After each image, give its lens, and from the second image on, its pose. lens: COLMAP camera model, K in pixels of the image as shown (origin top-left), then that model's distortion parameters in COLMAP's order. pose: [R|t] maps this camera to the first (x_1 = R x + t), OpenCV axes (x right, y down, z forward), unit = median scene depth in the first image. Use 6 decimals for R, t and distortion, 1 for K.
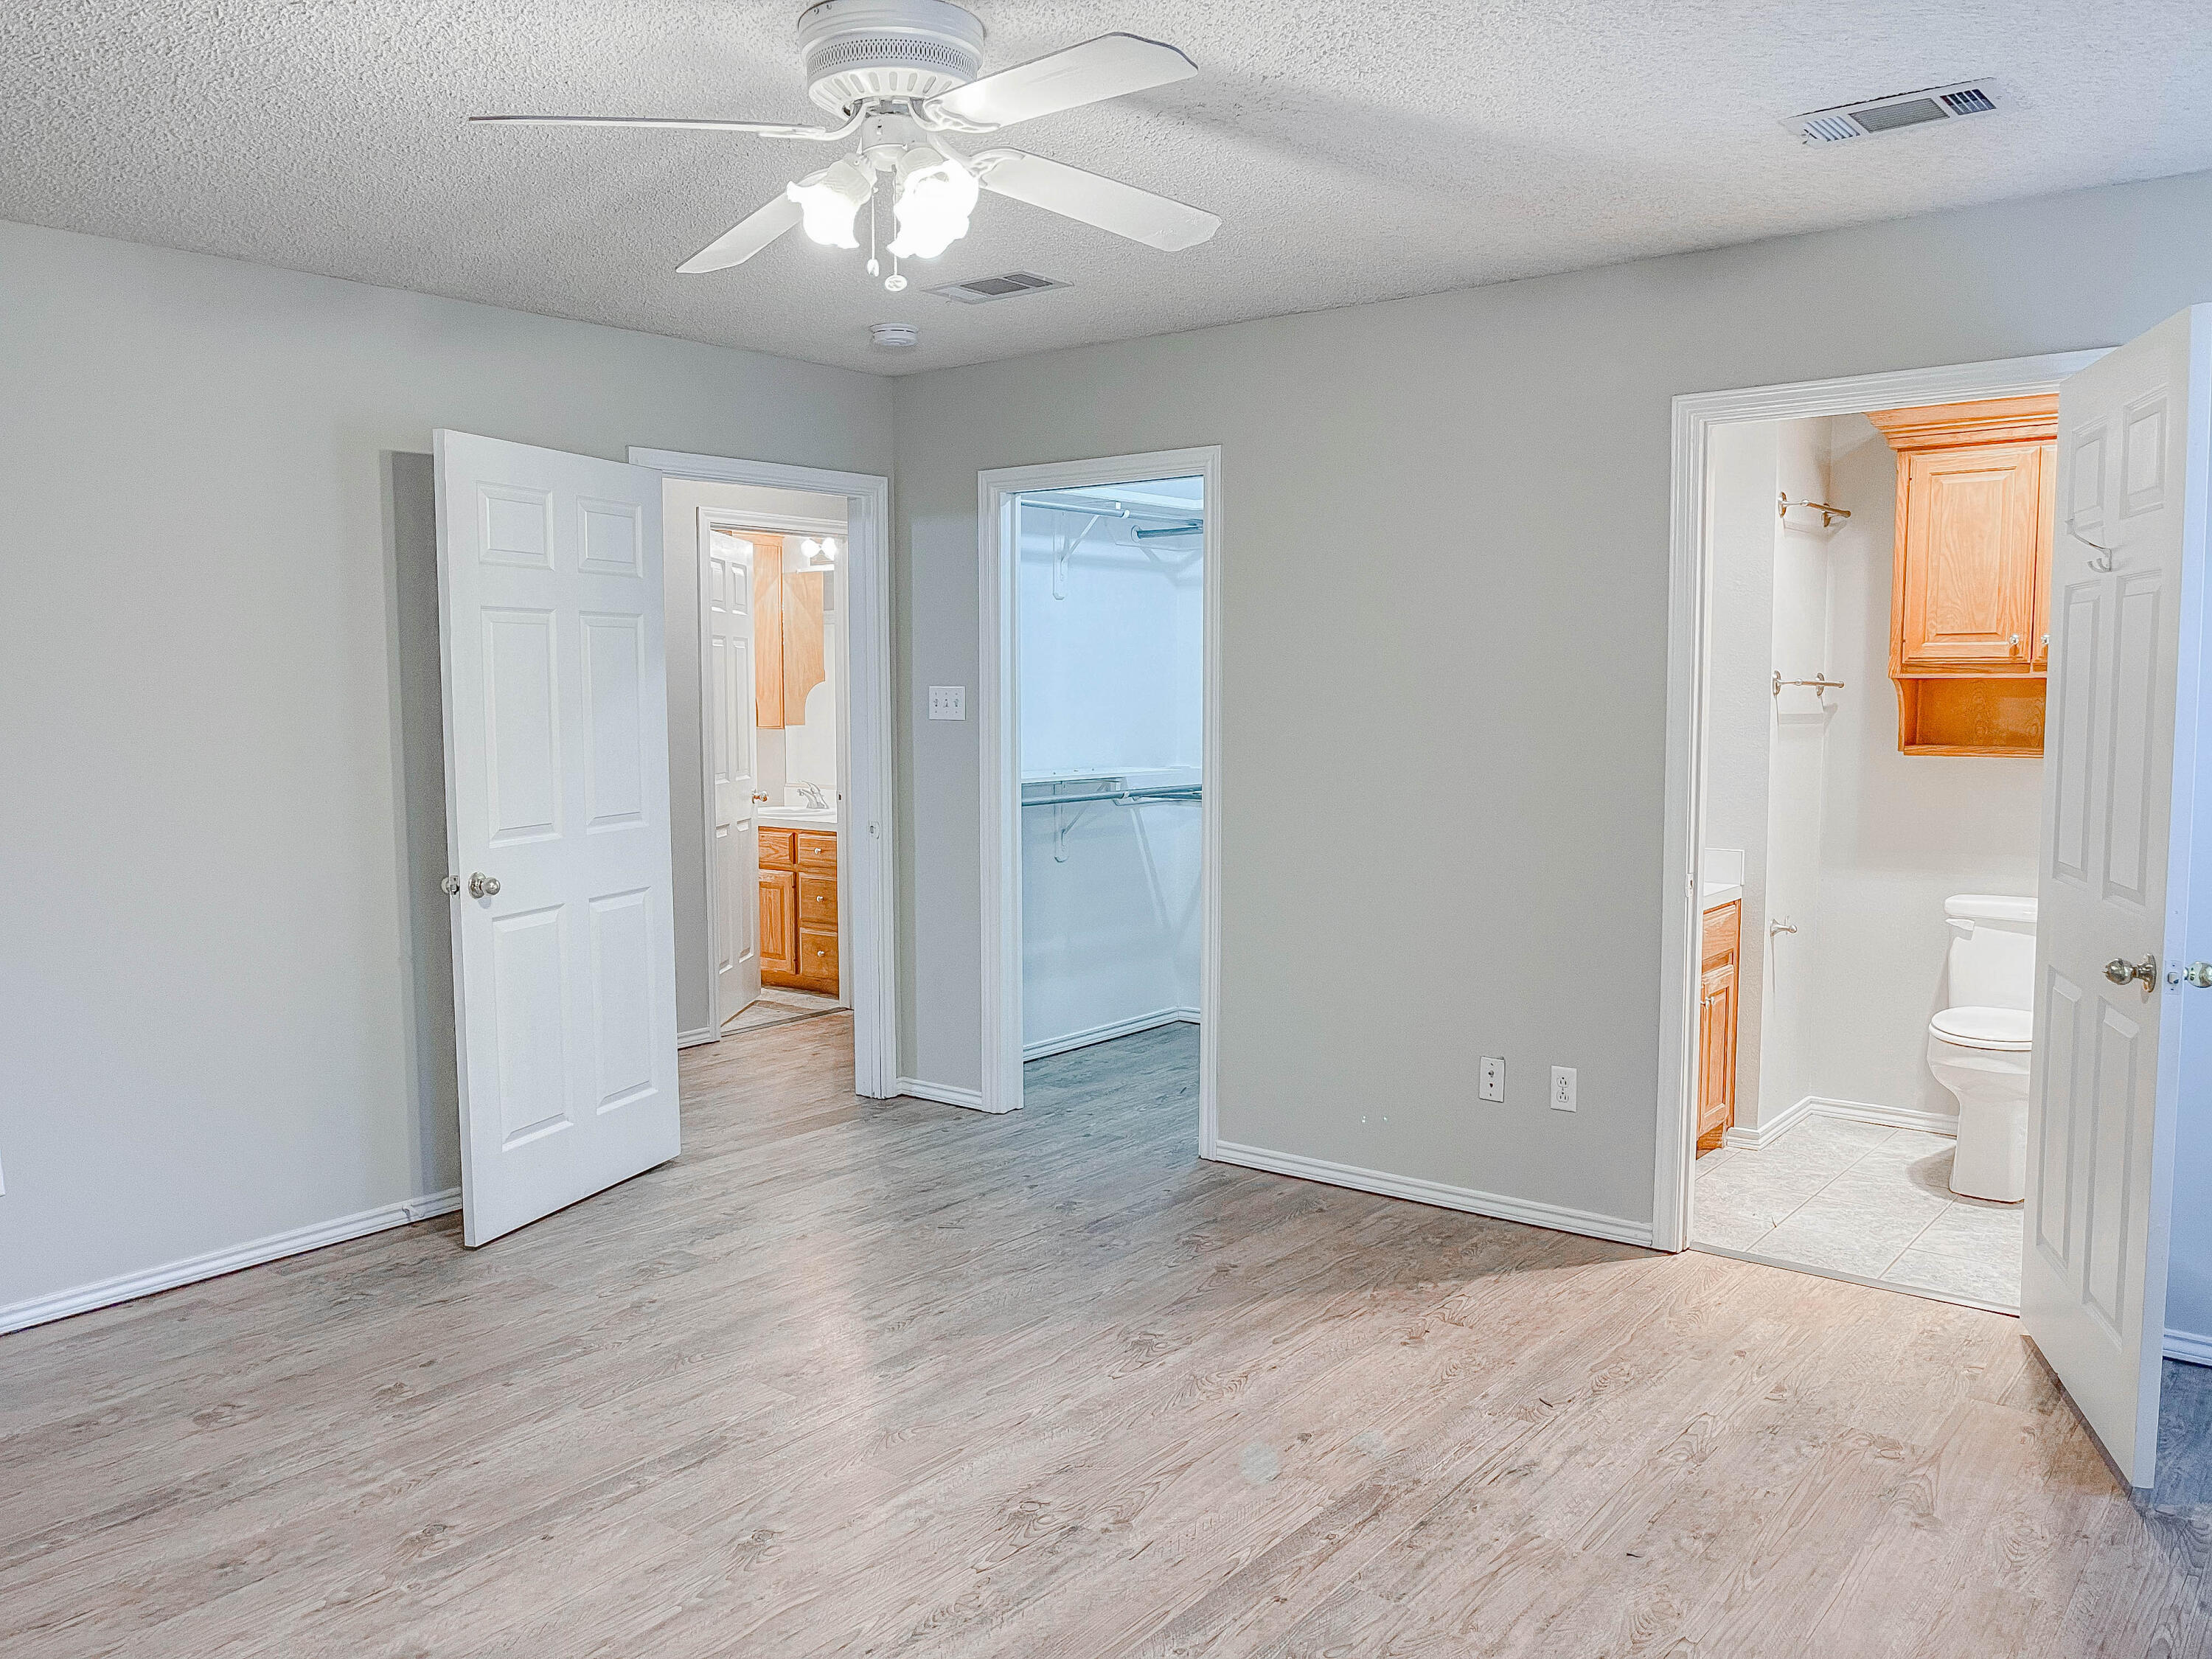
lens RADIAL K [[1733.6, 0, 1090.1], [0, 1733.6, 843.0], [0, 0, 1]] dist [-0.001214, -0.007198]
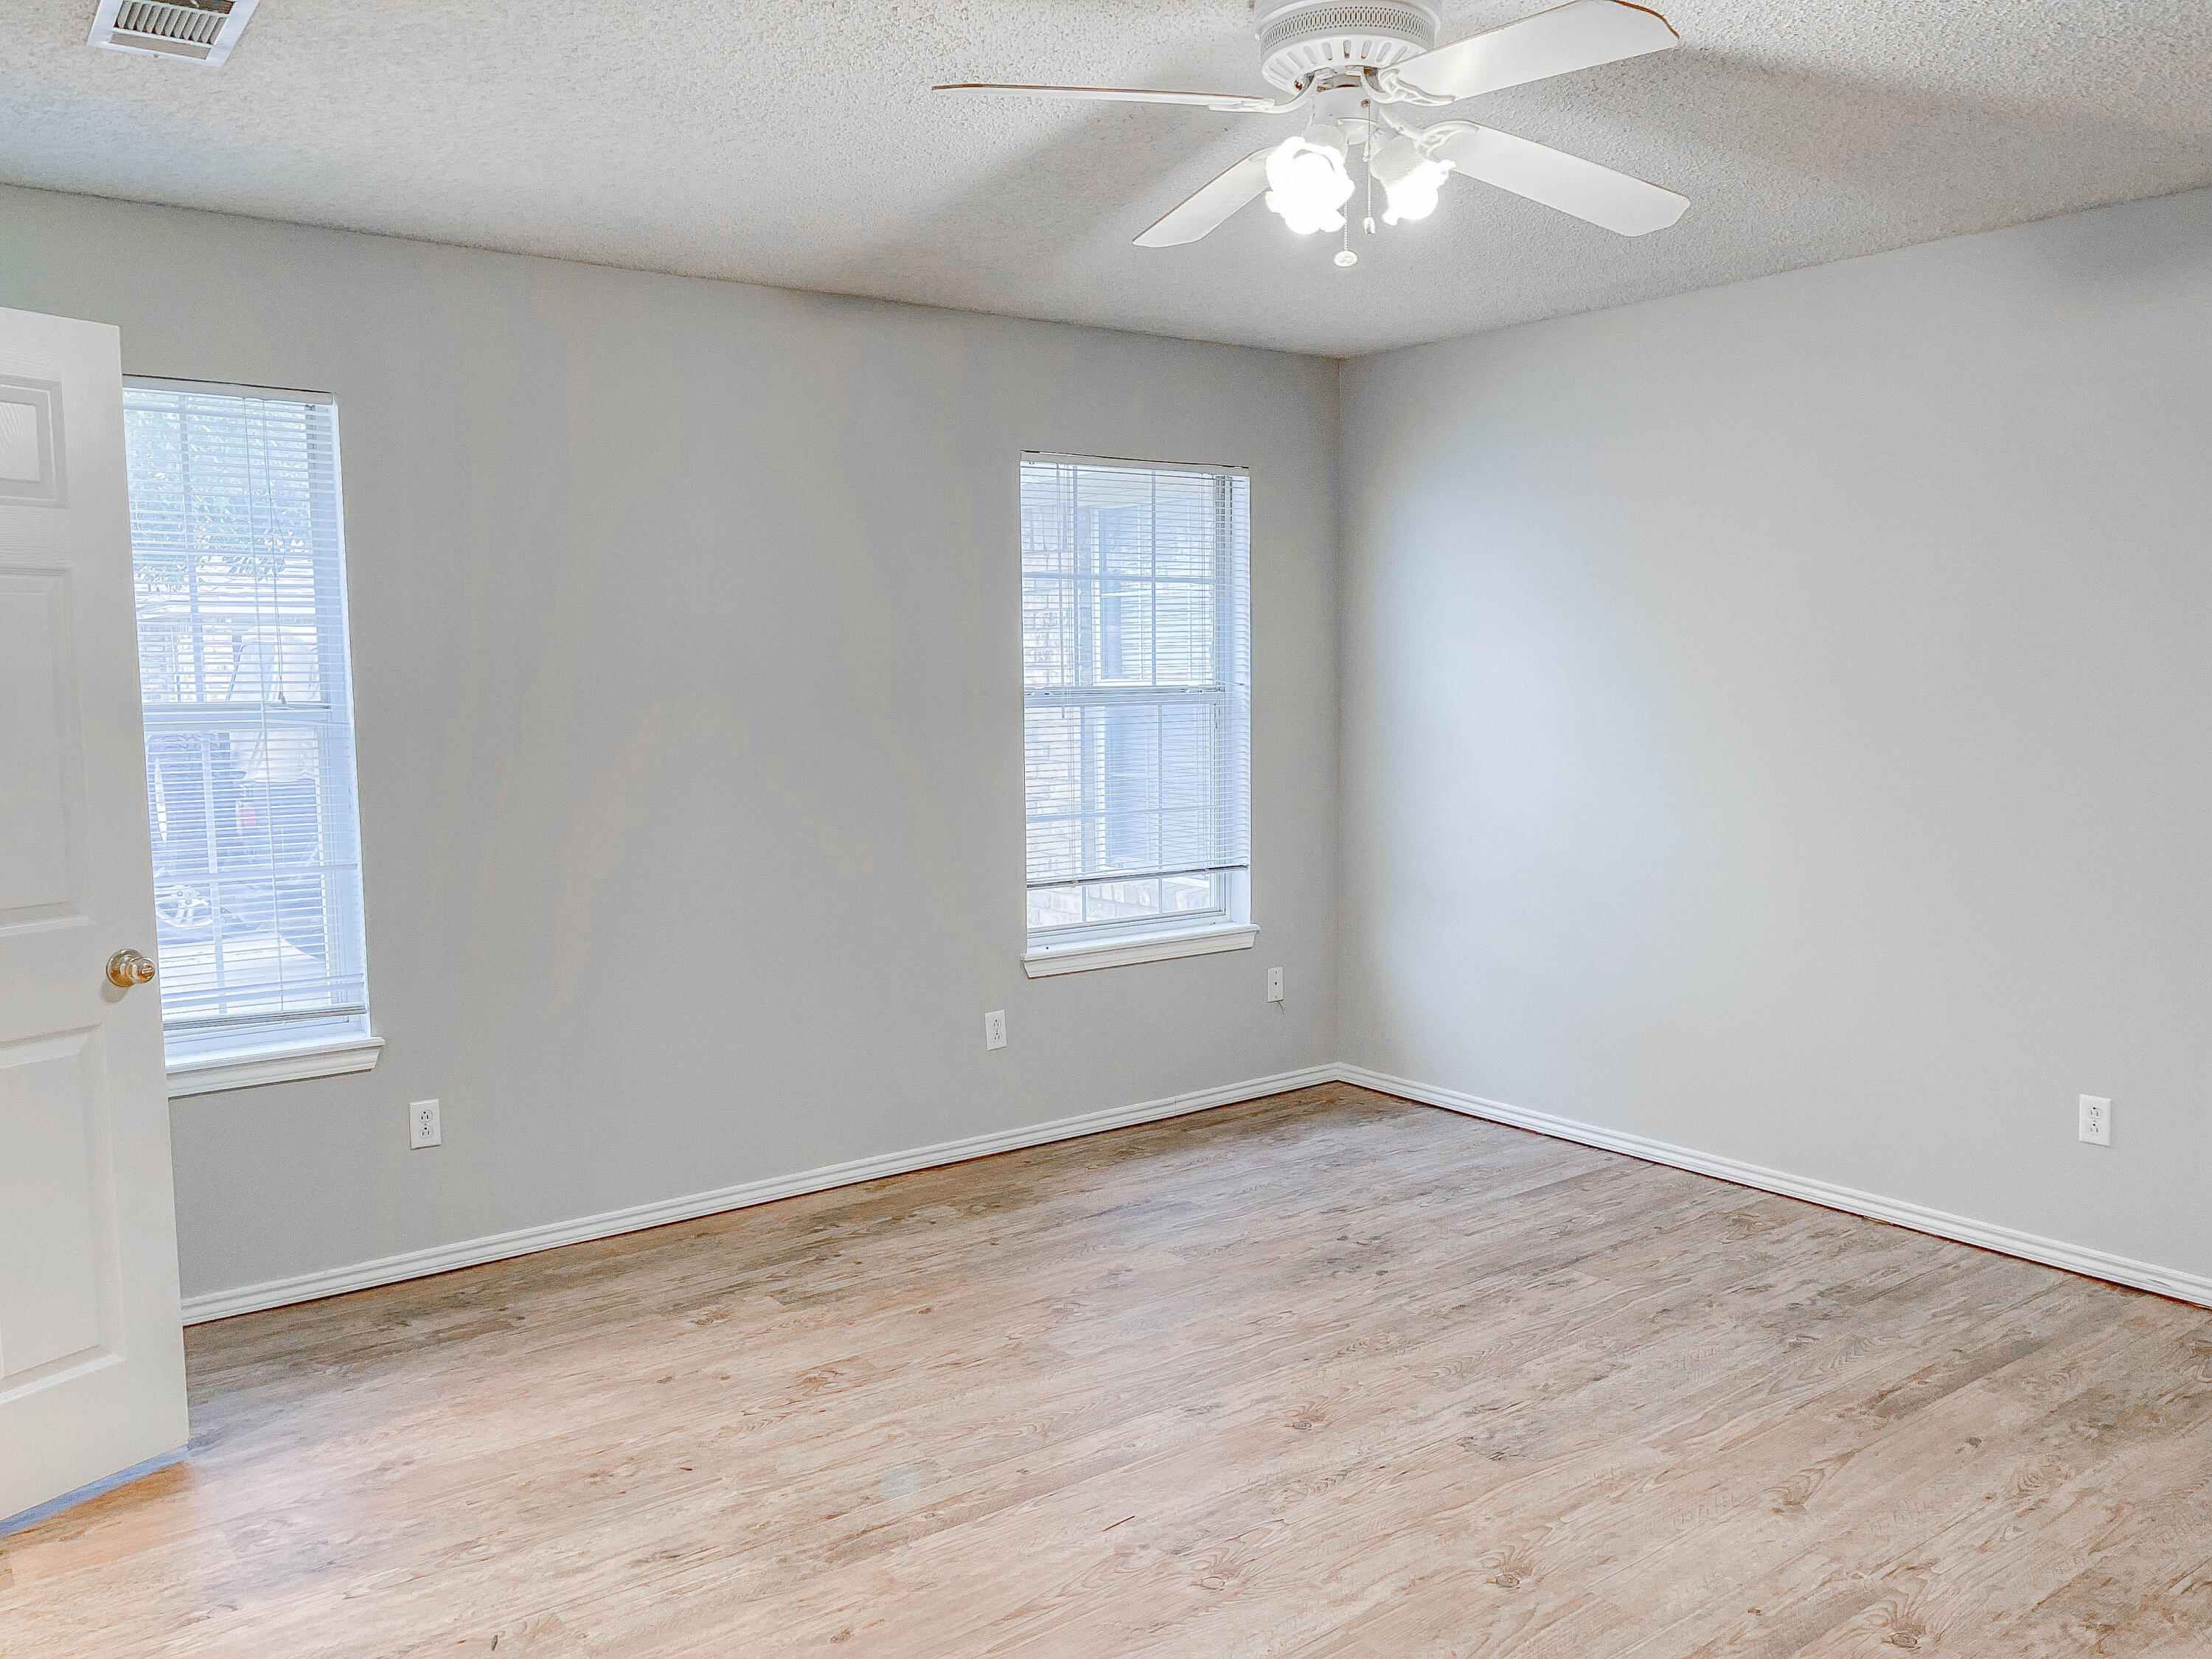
lens RADIAL K [[1733.6, 0, 1097.6], [0, 1733.6, 840.2], [0, 0, 1]] dist [-0.001214, -0.007198]
pose [[-0.969393, -0.009148, 0.245343, -0.194381], [0.039989, 0.980078, 0.194548, -0.173829], [-0.242235, 0.198404, -0.949715, 1.801426]]
